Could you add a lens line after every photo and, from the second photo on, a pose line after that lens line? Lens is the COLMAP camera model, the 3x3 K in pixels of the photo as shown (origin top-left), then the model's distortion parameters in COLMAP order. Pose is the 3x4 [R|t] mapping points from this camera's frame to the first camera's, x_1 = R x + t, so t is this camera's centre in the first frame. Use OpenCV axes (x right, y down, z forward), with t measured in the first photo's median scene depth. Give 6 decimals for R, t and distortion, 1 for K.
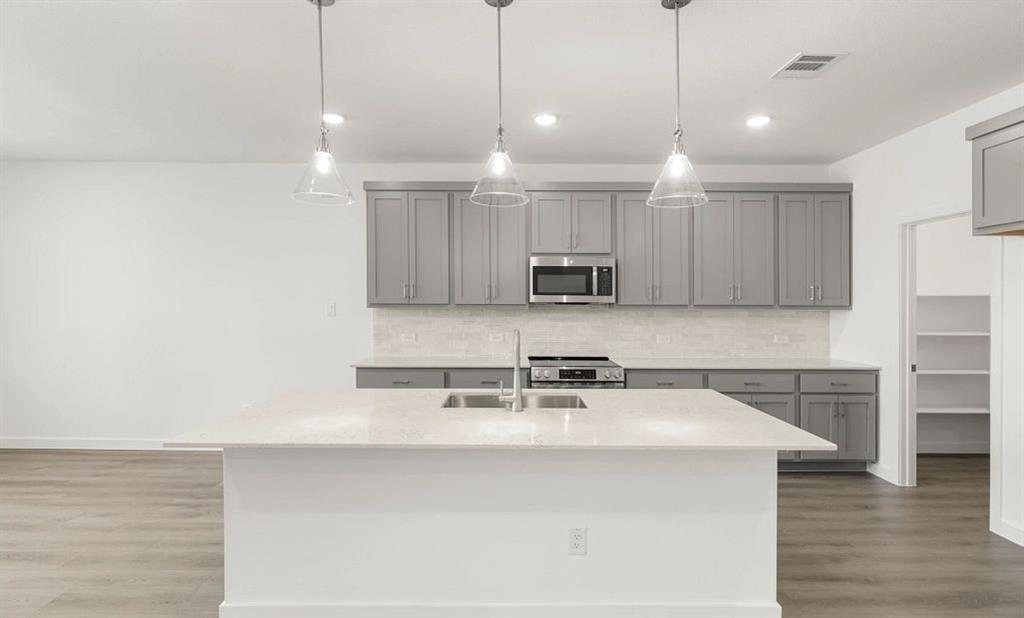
lens RADIAL K [[487.9, 0, 509.0], [0, 487.9, 300.0], [0, 0, 1]] dist [0.000672, 0.000112]
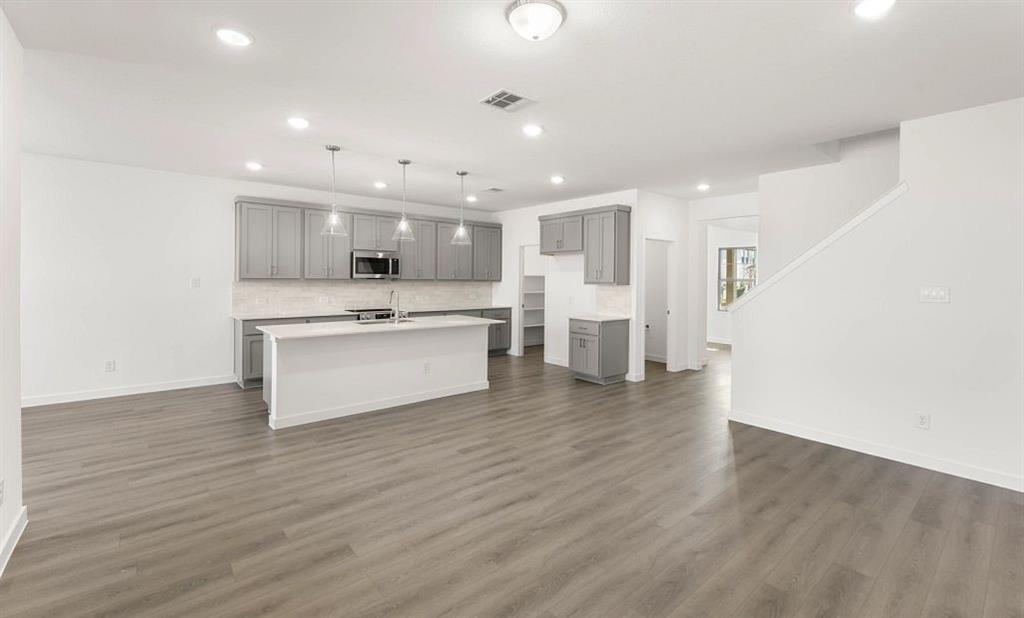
lens RADIAL K [[487.9, 0, 509.0], [0, 487.9, 300.0], [0, 0, 1]] dist [0.000672, 0.000112]
pose [[0.784629, -0.024807, 0.619469, -0.623073], [-0.005531, 0.998879, 0.047007, -0.000934], [-0.619941, -0.040310, 0.783612, -0.732487]]
